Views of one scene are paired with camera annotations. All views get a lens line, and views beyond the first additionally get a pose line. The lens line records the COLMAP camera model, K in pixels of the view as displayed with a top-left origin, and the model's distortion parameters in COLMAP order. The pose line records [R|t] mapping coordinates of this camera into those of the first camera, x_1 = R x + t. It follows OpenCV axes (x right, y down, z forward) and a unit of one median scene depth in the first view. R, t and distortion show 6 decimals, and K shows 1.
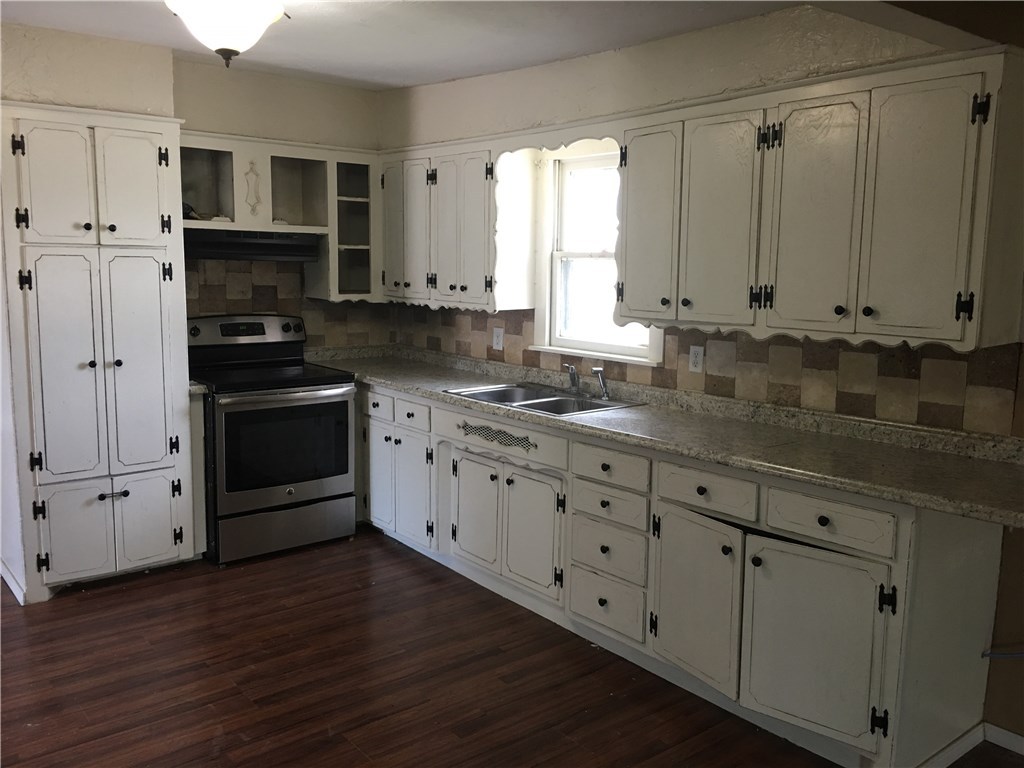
lens RADIAL K [[867.8, 0, 512.0], [0, 867.8, 384.0], [0, 0, 1]] dist [0.050650, -0.009216]
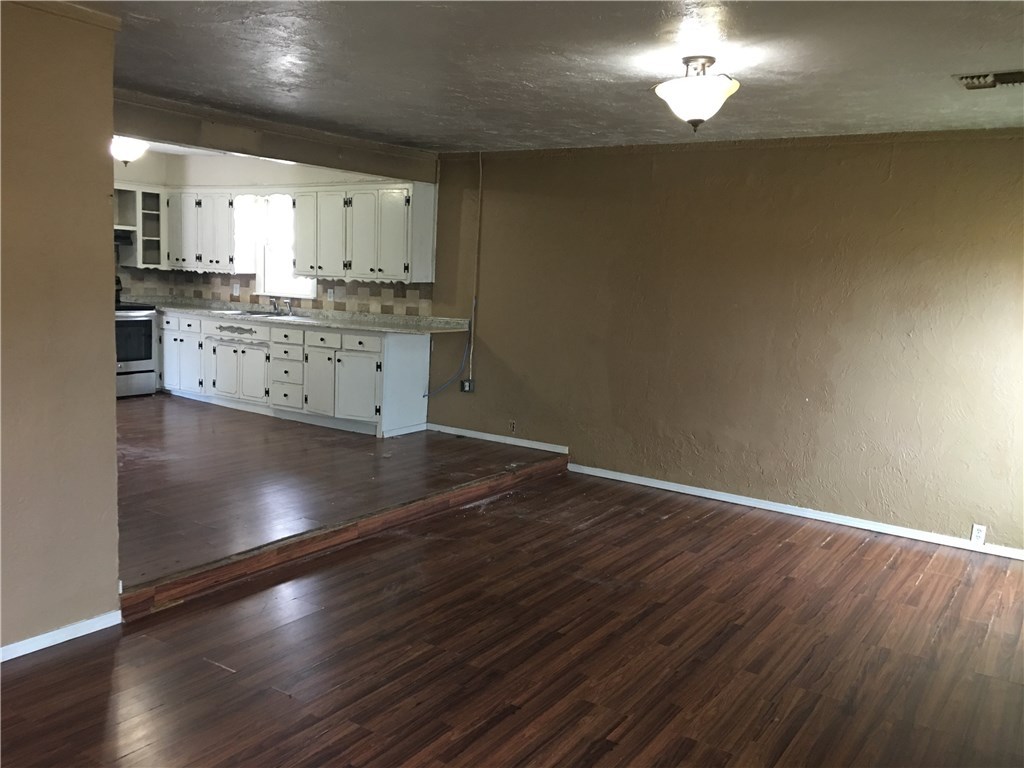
lens RADIAL K [[867.8, 0, 512.0], [0, 867.8, 384.0], [0, 0, 1]] dist [0.050650, -0.009216]
pose [[0.956944, -0.008502, 0.290148, 0.006134], [0.010269, 0.999937, -0.004568, 0.185744], [-0.290091, 0.007351, 0.956971, -1.102407]]
